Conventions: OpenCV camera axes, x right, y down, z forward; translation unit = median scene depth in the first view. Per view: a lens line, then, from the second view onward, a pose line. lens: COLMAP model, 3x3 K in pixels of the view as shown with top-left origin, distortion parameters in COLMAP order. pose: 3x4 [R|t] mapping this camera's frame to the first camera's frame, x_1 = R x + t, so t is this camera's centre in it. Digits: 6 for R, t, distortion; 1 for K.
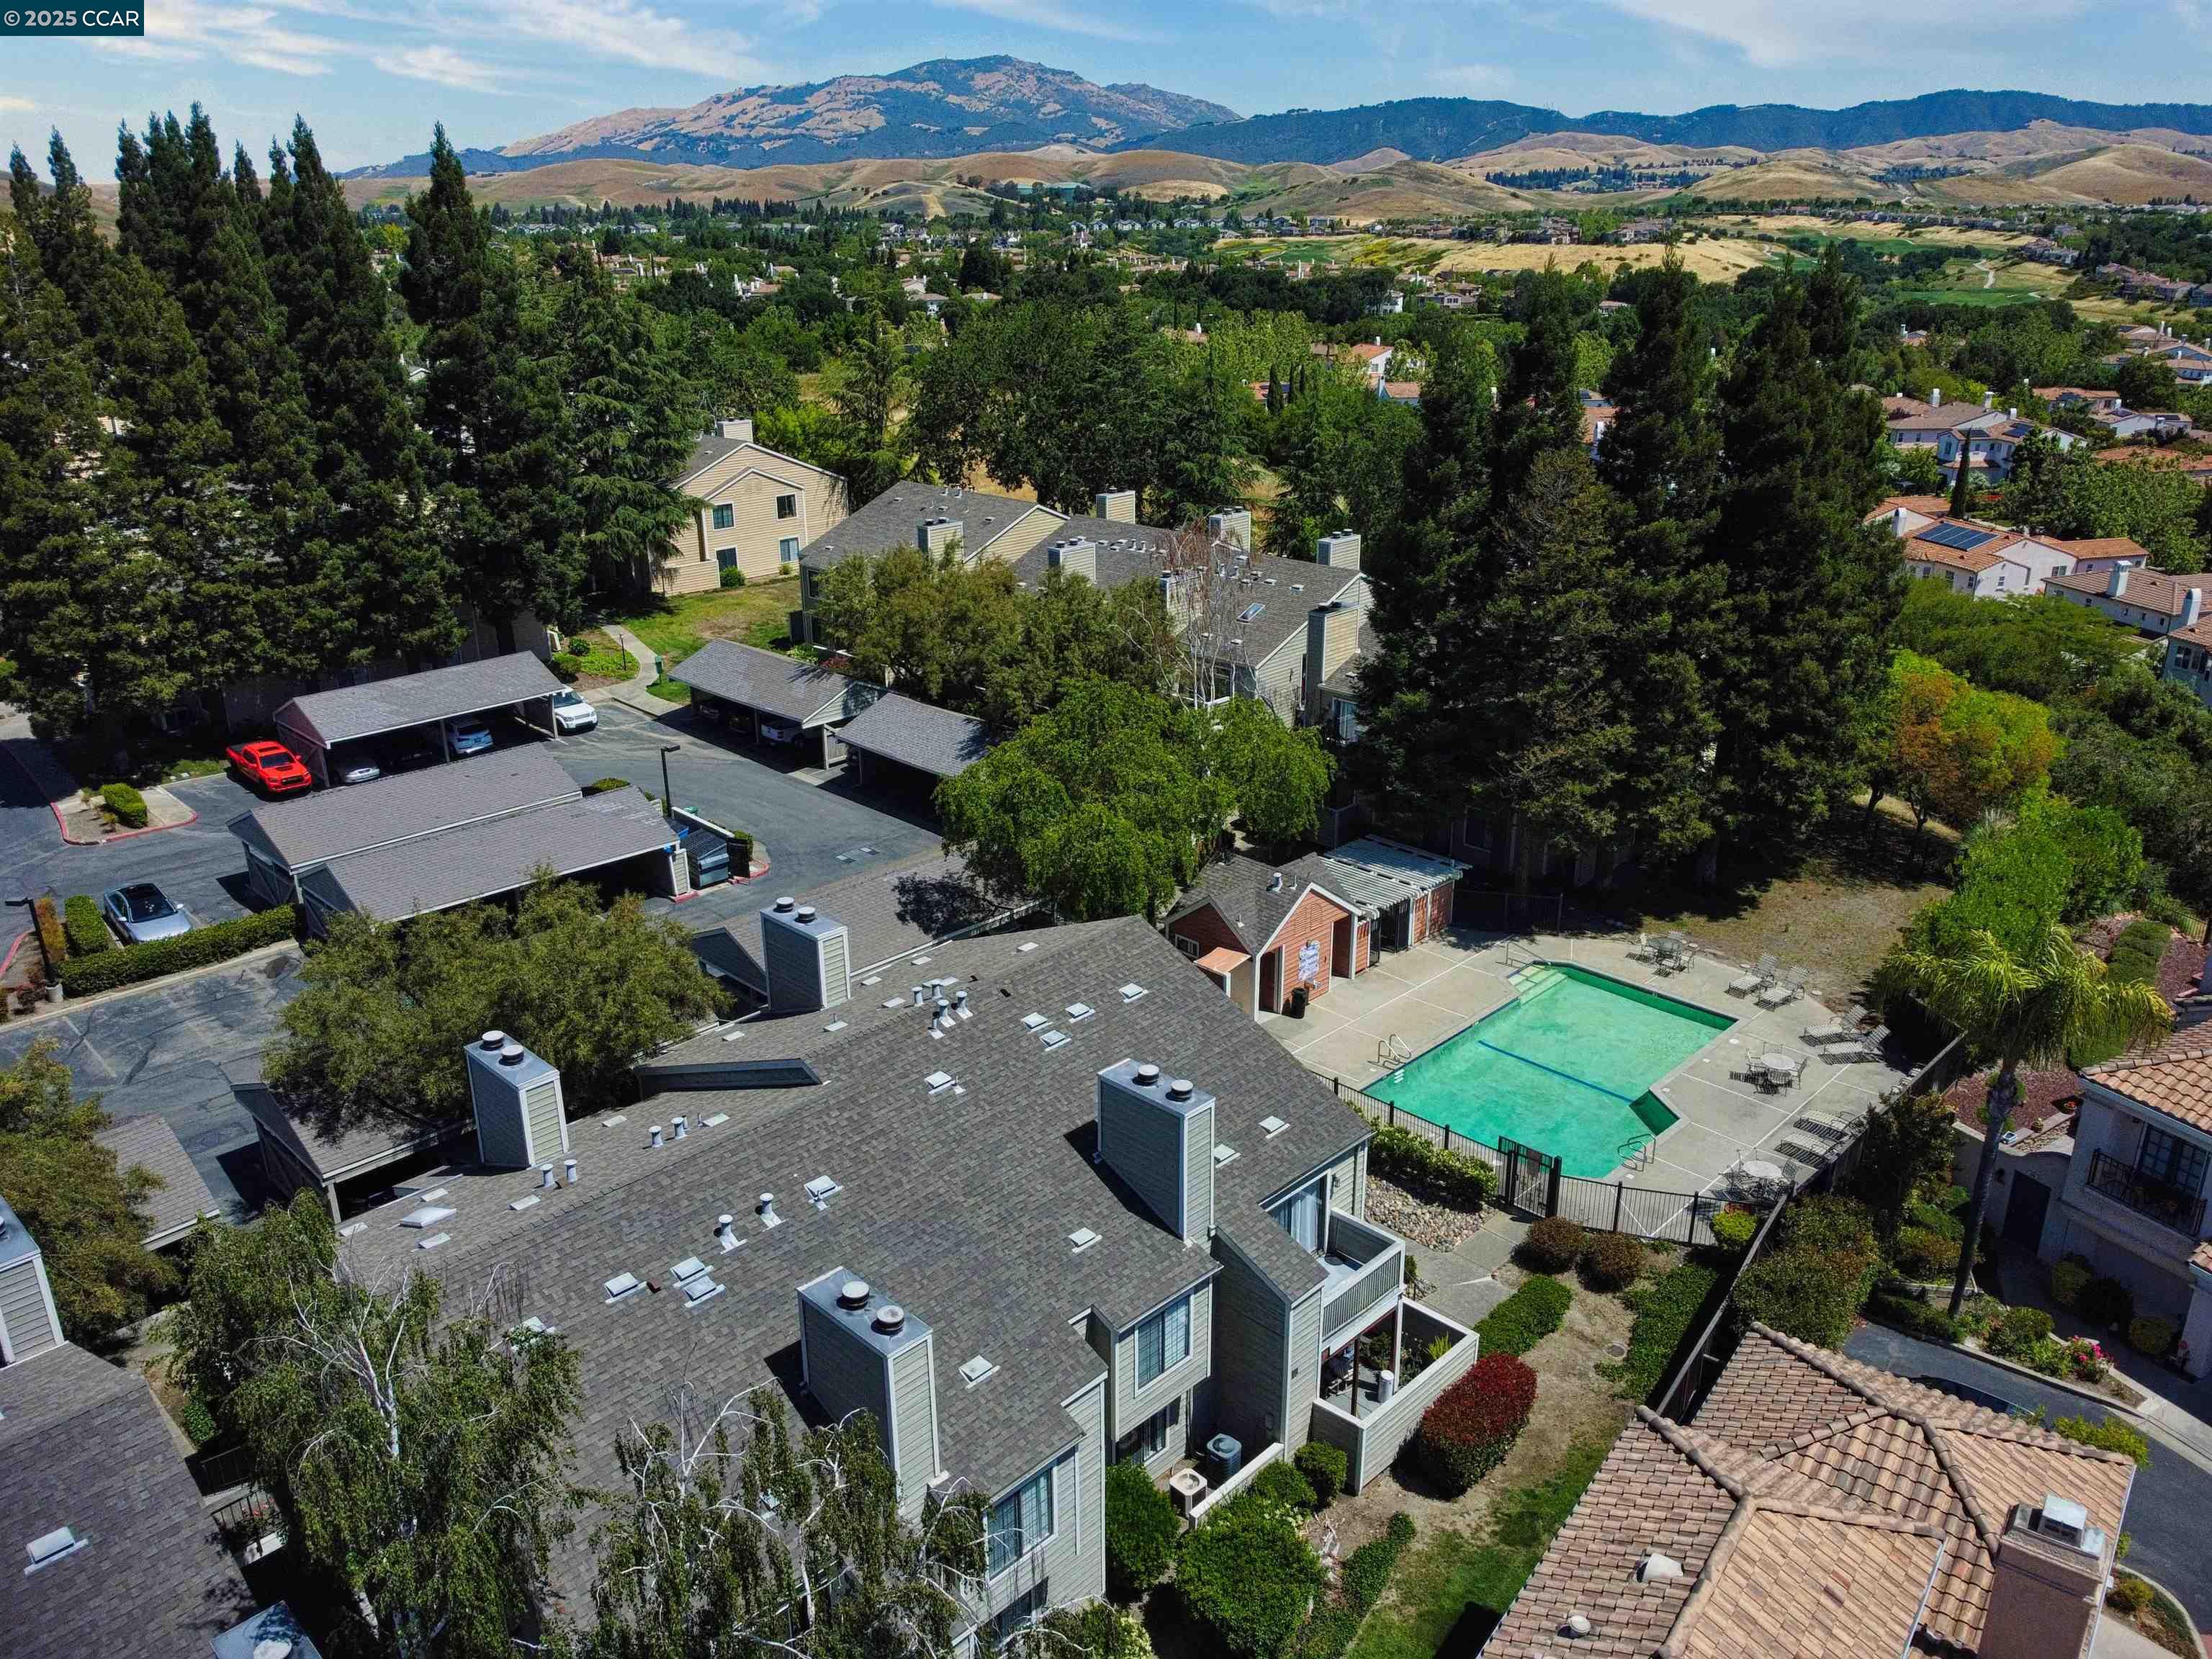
lens RADIAL K [[1657.8, 0, 1106.3], [0, 1657.8, 815.3], [0, 0, 1]] dist [-0.008369, -0.002880]
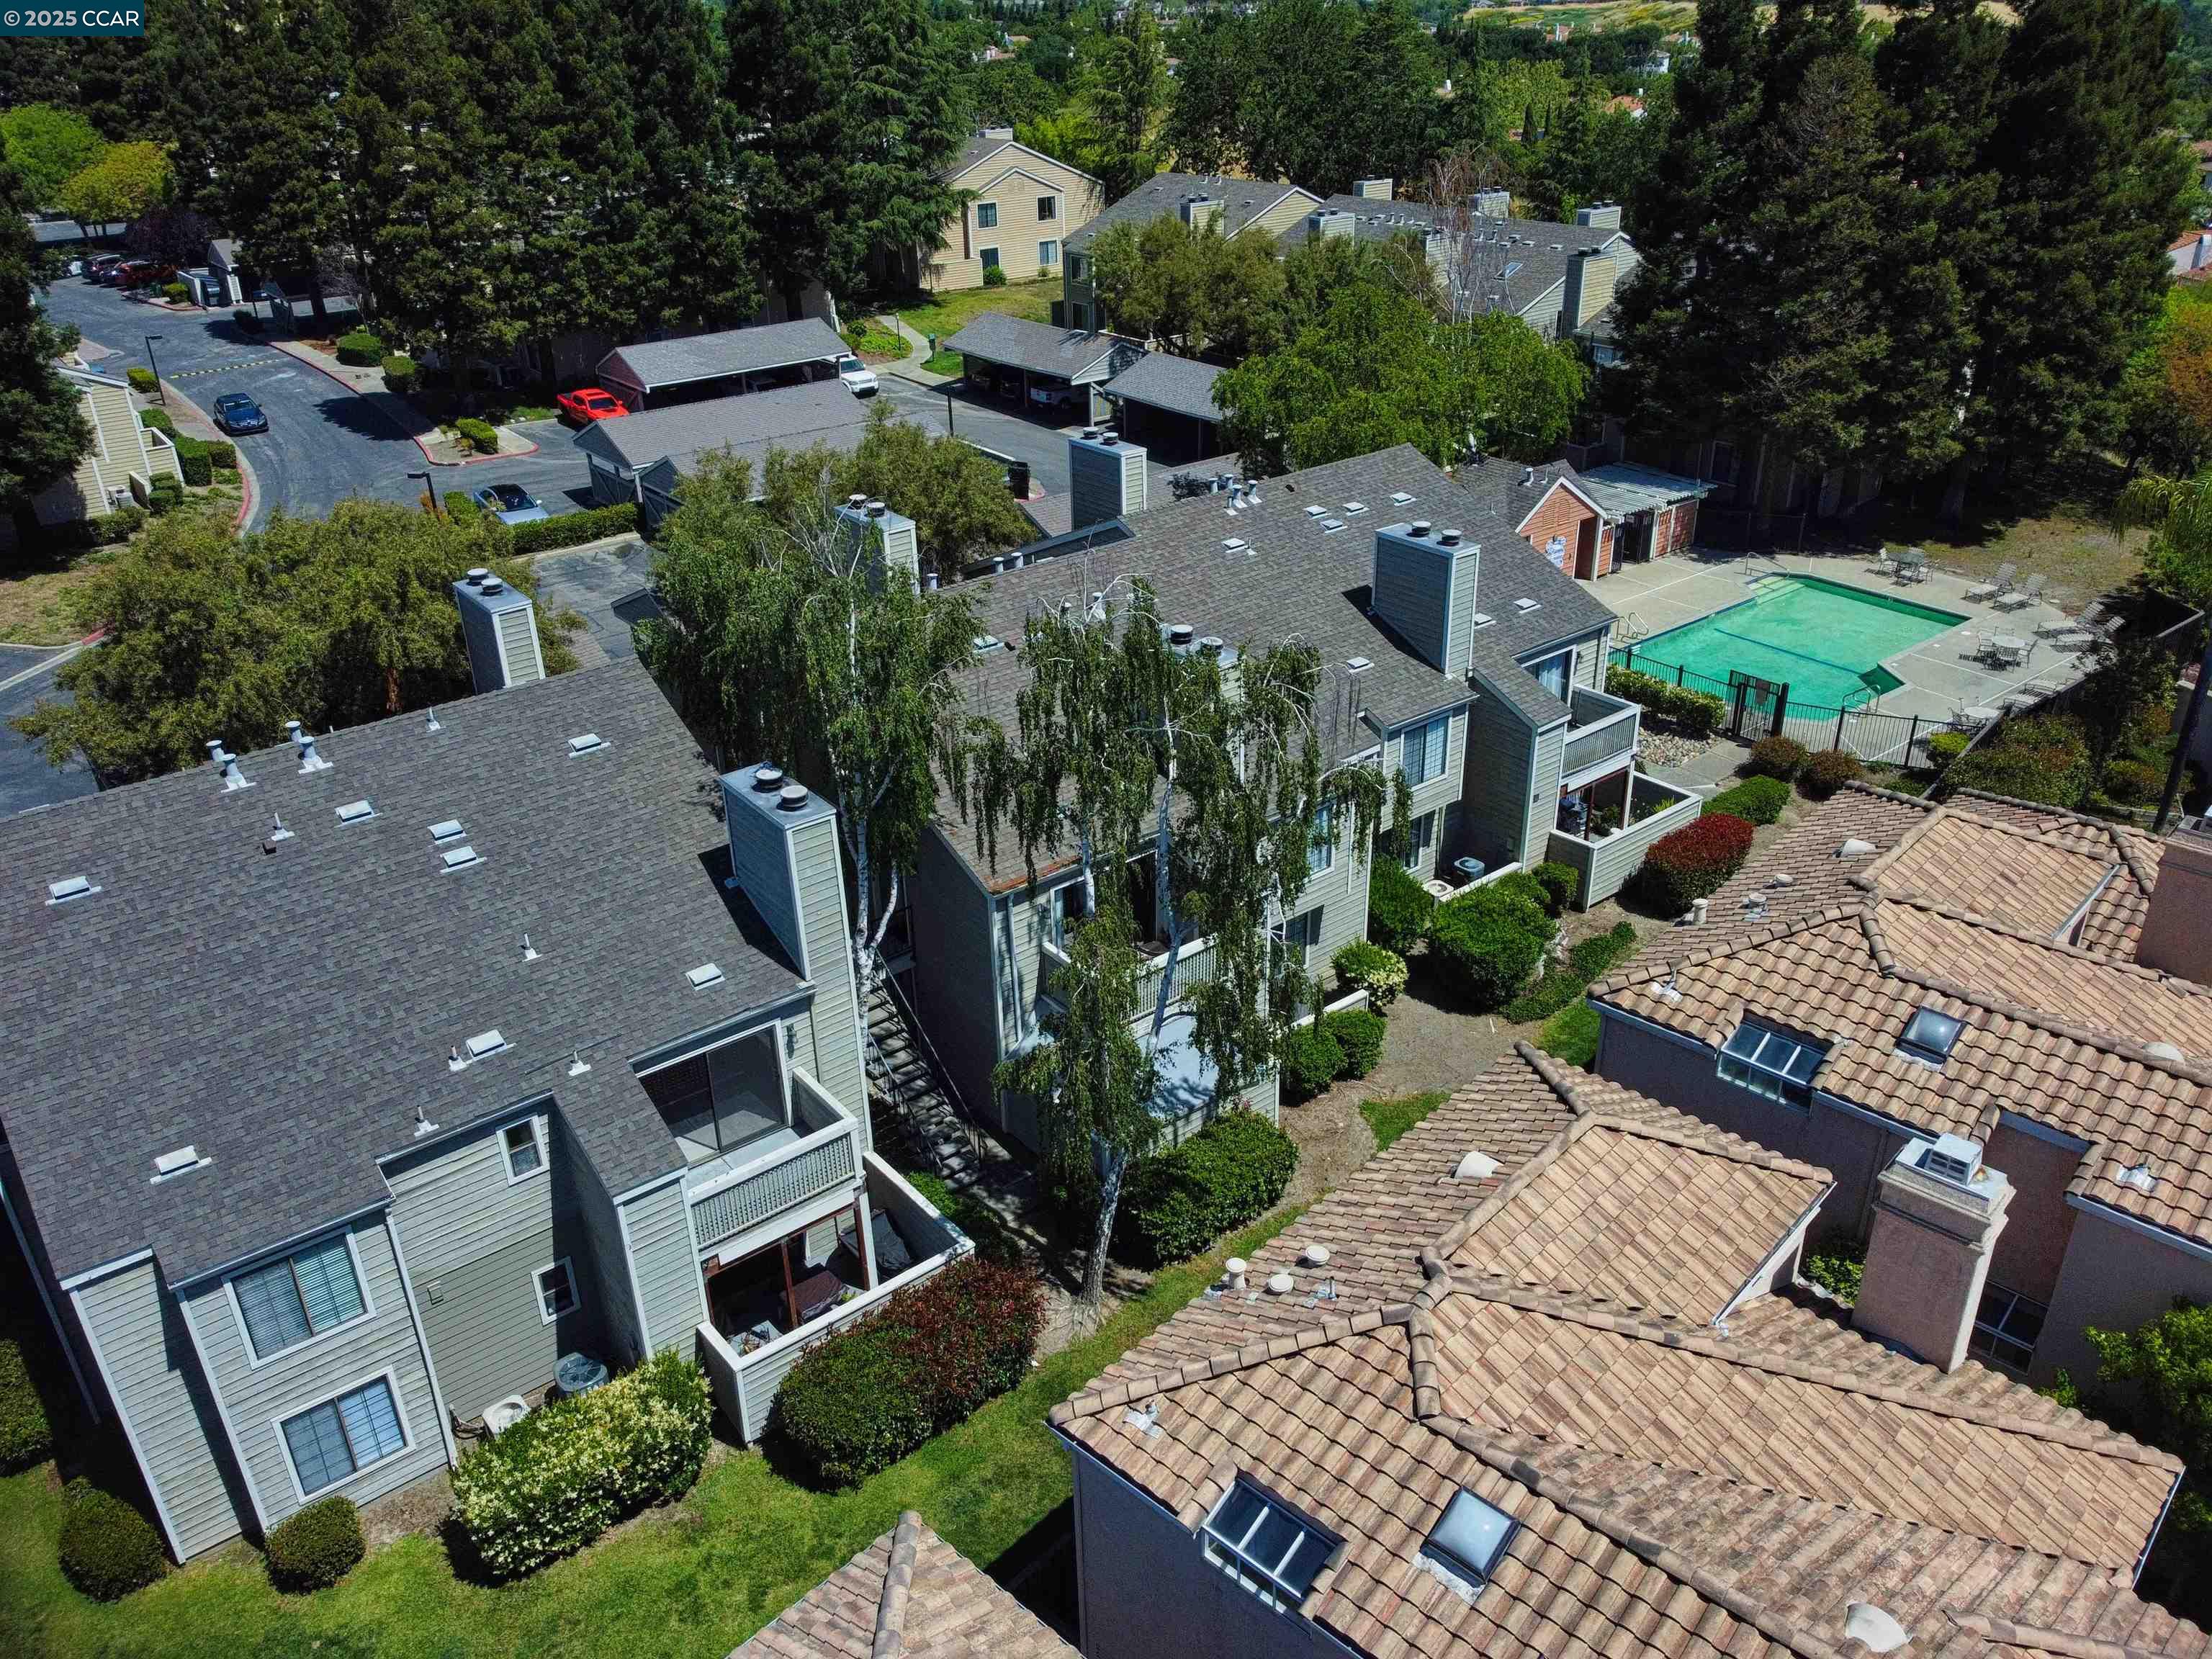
lens RADIAL K [[1657.8, 0, 1106.7], [0, 1657.8, 817.2], [0, 0, 1]] dist [-0.008369, -0.002880]
pose [[0.991385, 0.042929, -0.123748, -0.022701], [-0.028413, 0.992753, 0.116769, 0.128862], [0.127864, -0.112247, 0.985419, -0.101049]]
